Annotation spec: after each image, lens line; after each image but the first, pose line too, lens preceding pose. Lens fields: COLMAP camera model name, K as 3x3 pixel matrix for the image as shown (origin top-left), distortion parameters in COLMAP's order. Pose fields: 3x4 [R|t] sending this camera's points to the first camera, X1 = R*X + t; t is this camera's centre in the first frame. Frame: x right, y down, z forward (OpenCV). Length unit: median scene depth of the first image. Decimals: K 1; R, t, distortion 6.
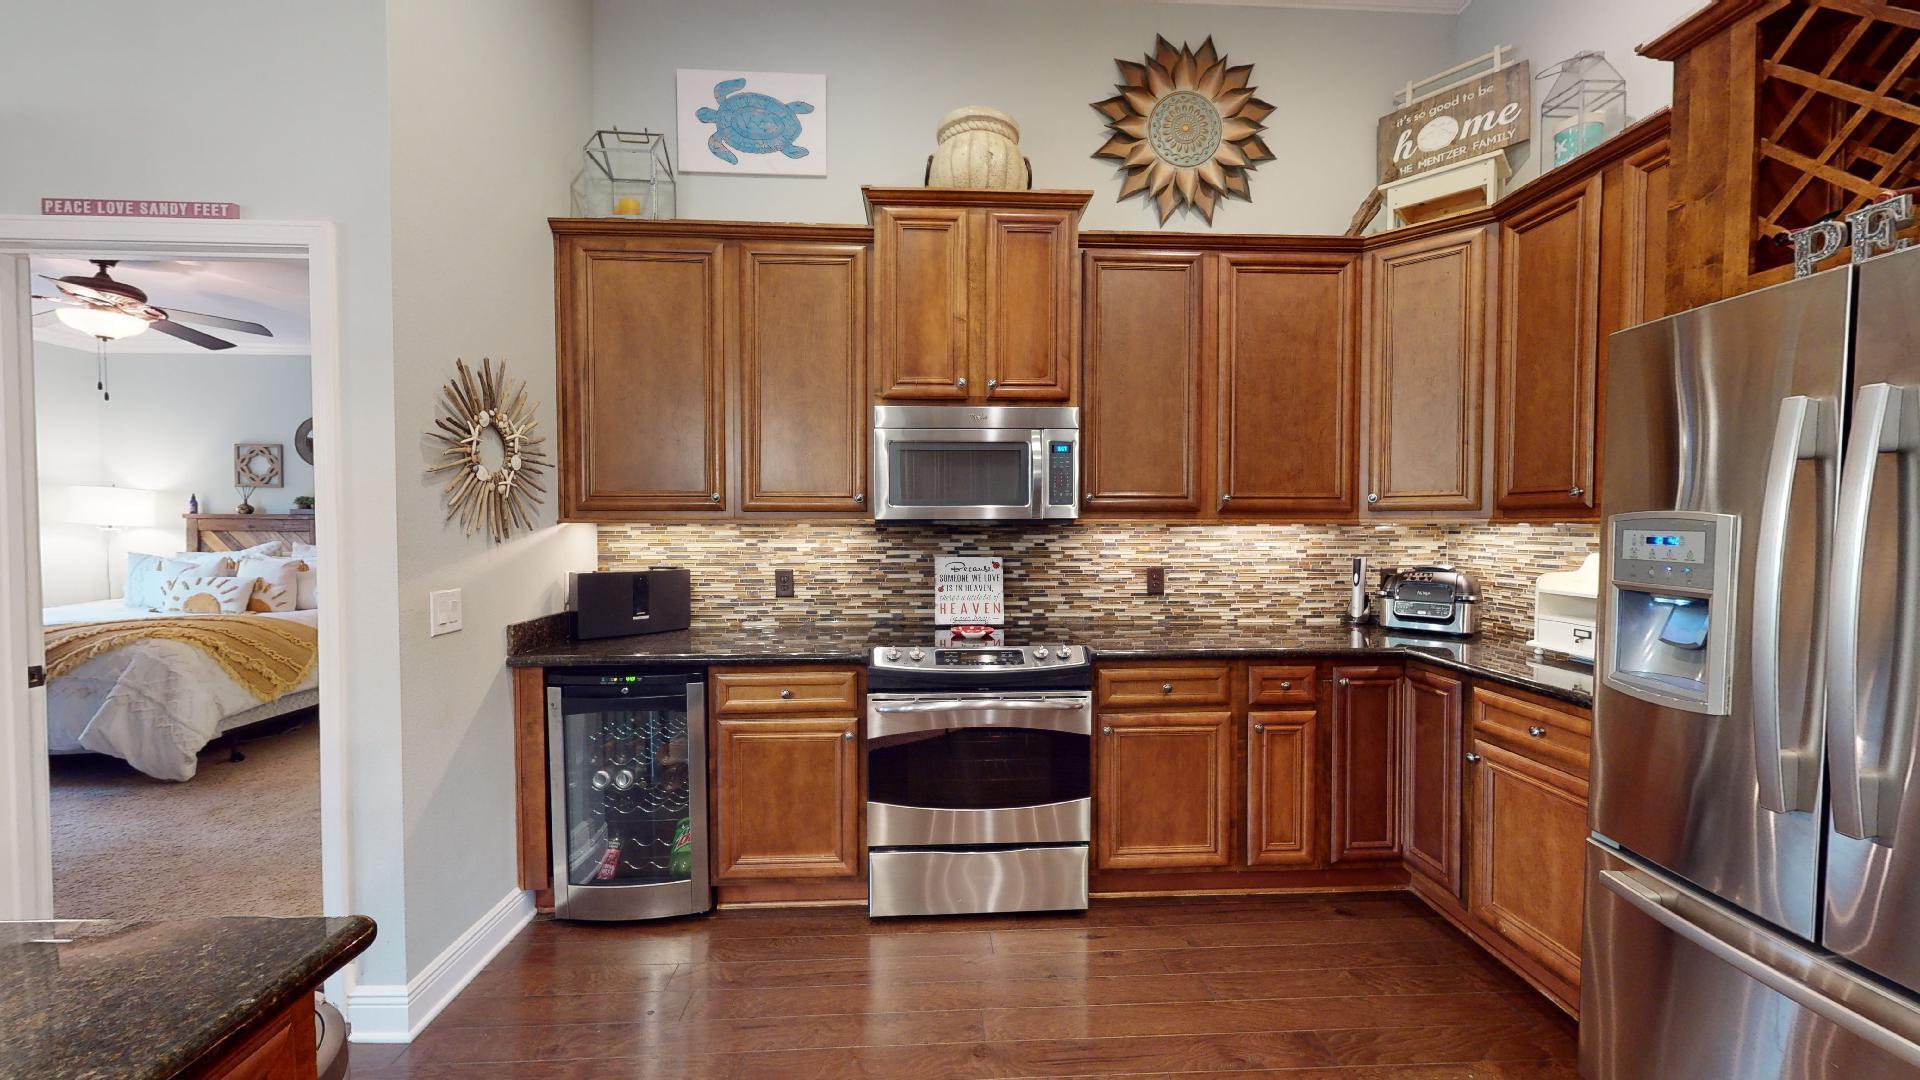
lens RADIAL K [[707.2, 0, 964.5], [0, 707.2, 542.8], [0, 0, 1]] dist [-0.002377, 0.000315]
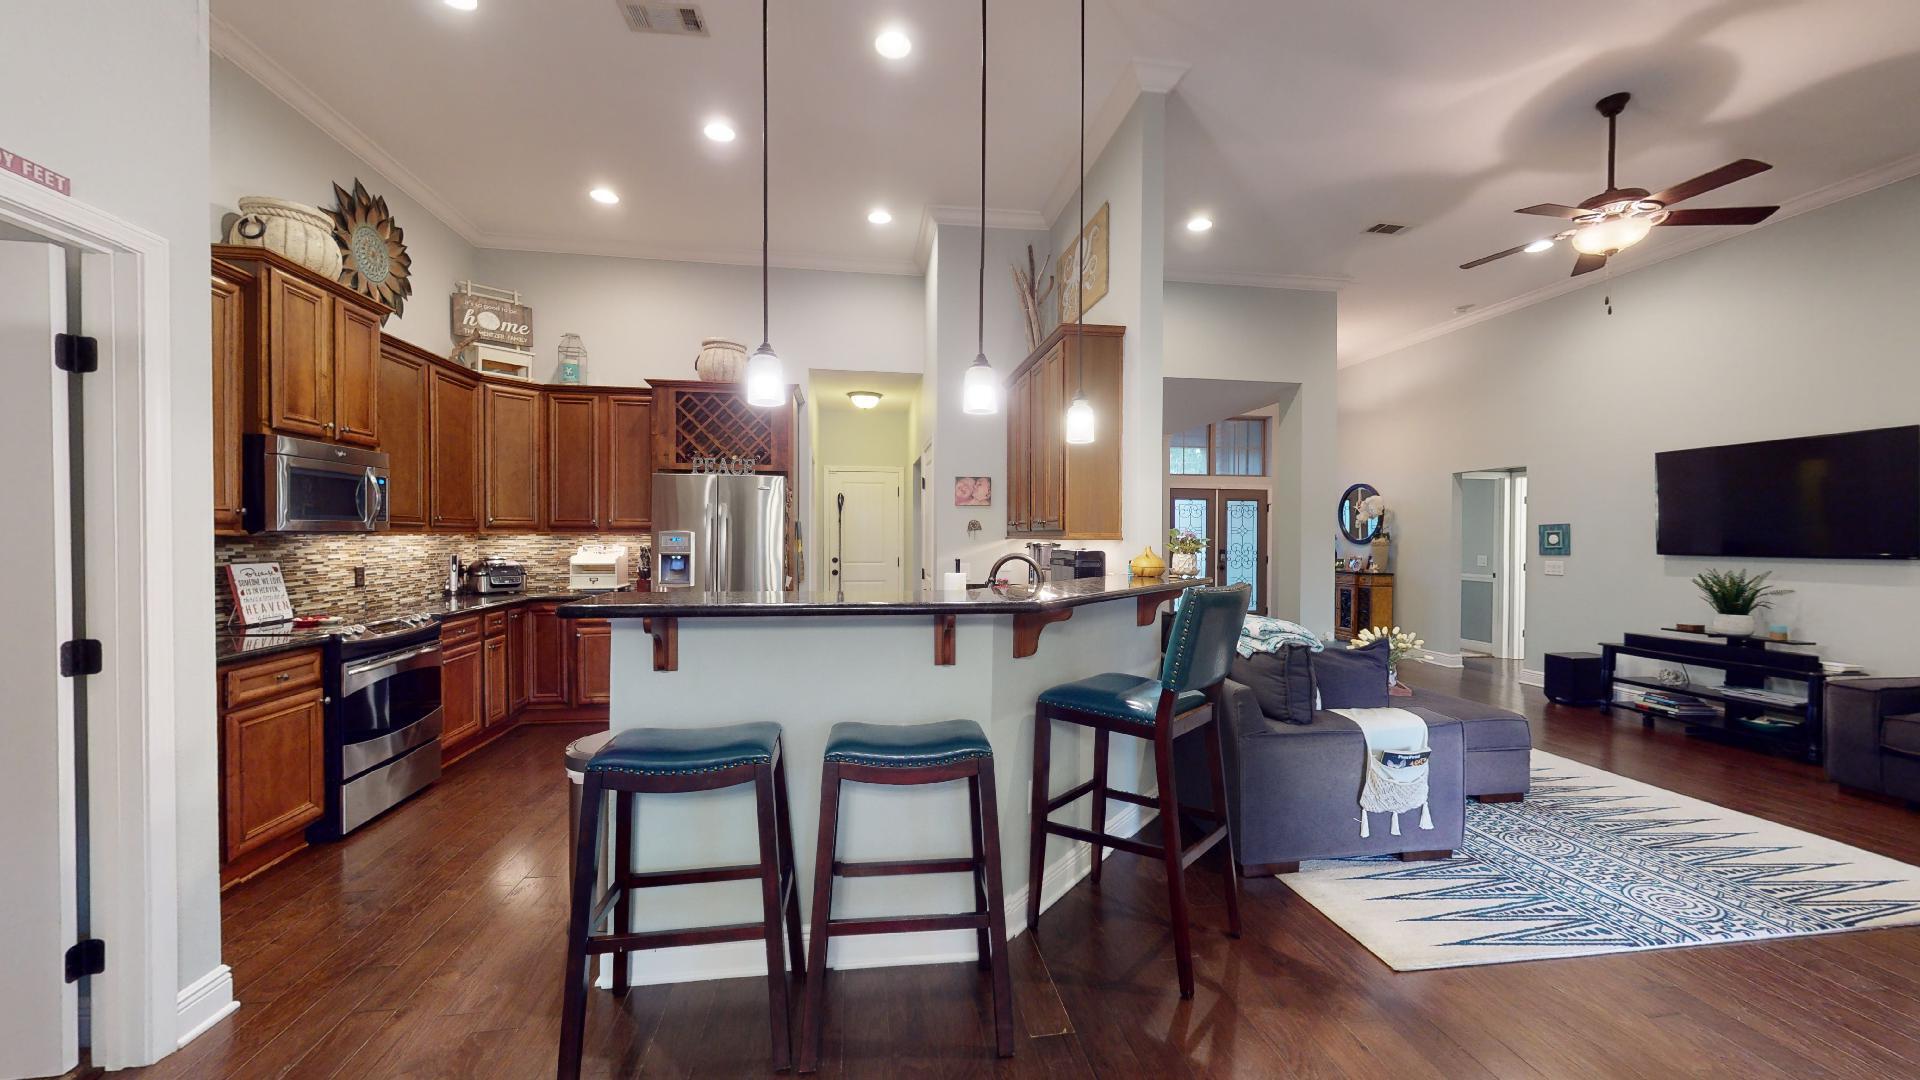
lens RADIAL K [[707.2, 0, 957.0], [0, 707.2, 541.8], [0, 0, 1]] dist [-0.002377, 0.000315]
pose [[-0.093641, -0.010651, 0.995549, -1.210851], [0.024058, 0.999627, 0.012957, -0.002412], [-0.995315, 0.025164, -0.093350, -0.017929]]
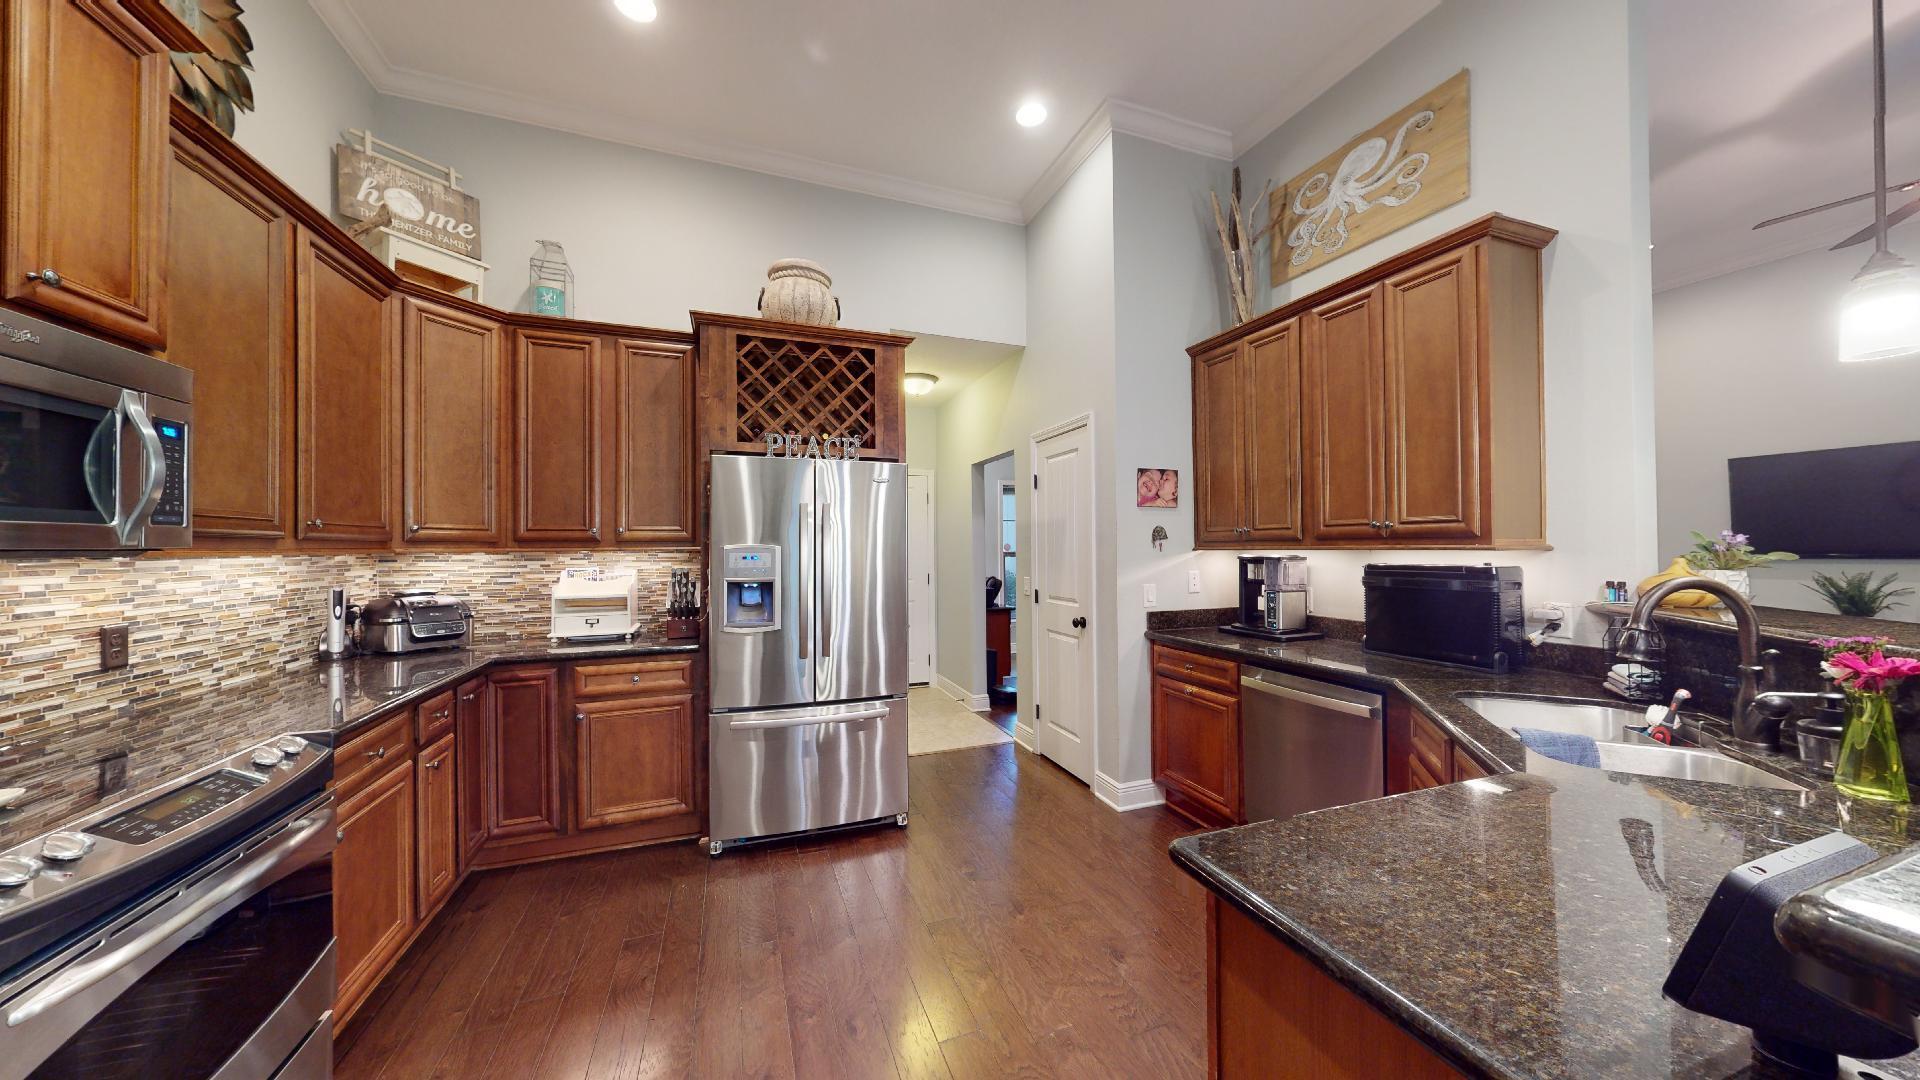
lens RADIAL K [[610.5, 0, 957.1], [0, 610.5, 540.9], [0, 0, 1]] dist [0.001832, -0.000507]
pose [[-0.297354, 0.011269, 0.954701, -0.484010], [0.033248, 0.999446, -0.001442, -0.015485], [-0.954188, 0.031313, -0.297564, 0.451175]]
